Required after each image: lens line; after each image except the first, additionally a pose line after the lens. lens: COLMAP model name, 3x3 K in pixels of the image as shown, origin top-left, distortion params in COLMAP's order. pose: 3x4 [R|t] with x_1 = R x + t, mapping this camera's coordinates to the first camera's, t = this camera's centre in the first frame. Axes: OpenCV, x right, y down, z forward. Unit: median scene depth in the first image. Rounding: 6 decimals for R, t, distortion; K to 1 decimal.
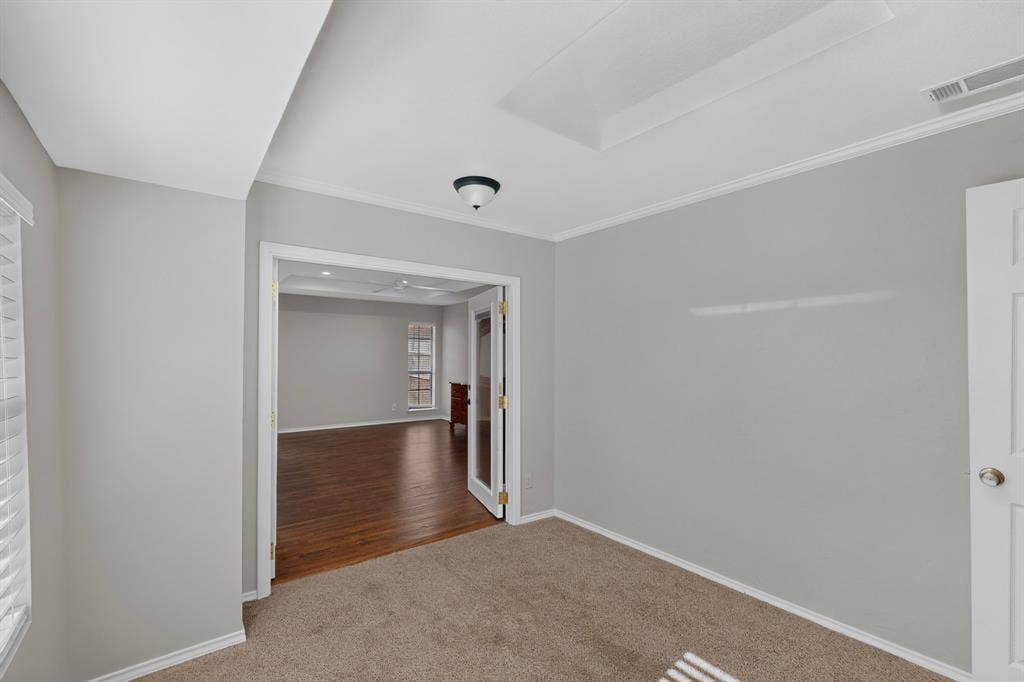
lens RADIAL K [[446.4, 0, 509.5], [0, 446.4, 346.4], [0, 0, 1]] dist [0.000258, 0.000193]
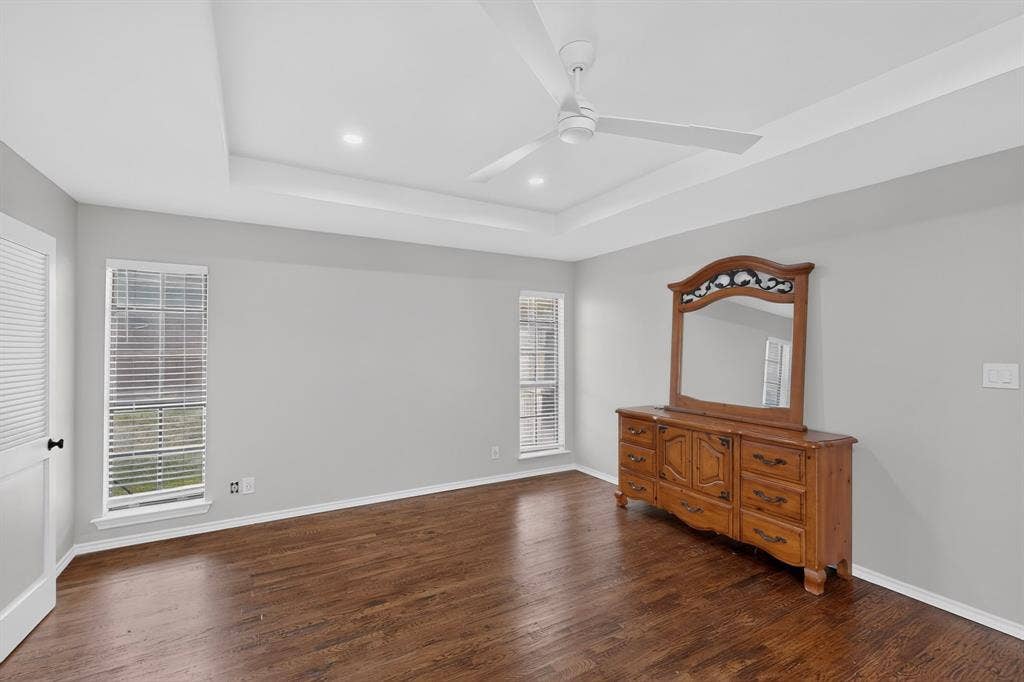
lens RADIAL K [[432.5, 0, 512.0], [0, 432.5, 341.0], [0, 0, 1]] dist [-0.042382, -0.000145]
pose [[0.995275, -0.001784, -0.097076, -0.191501], [0.001498, 0.999994, -0.003019, 0.009230], [0.097081, 0.002860, 0.995272, 0.511479]]
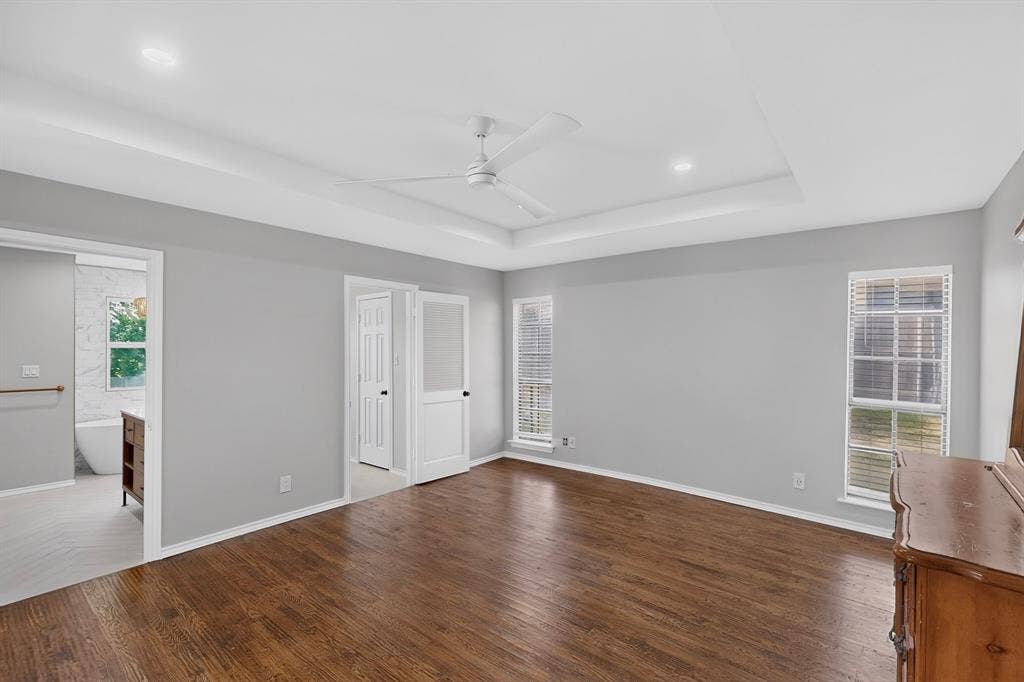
lens RADIAL K [[446.4, 0, 509.5], [0, 446.4, 346.4], [0, 0, 1]] dist [0.000258, 0.000193]
pose [[0.222566, 0.003792, -0.974910, 0.080590], [0.013384, 0.999886, 0.006945, 0.005394], [0.974826, -0.014594, 0.222490, 0.650945]]
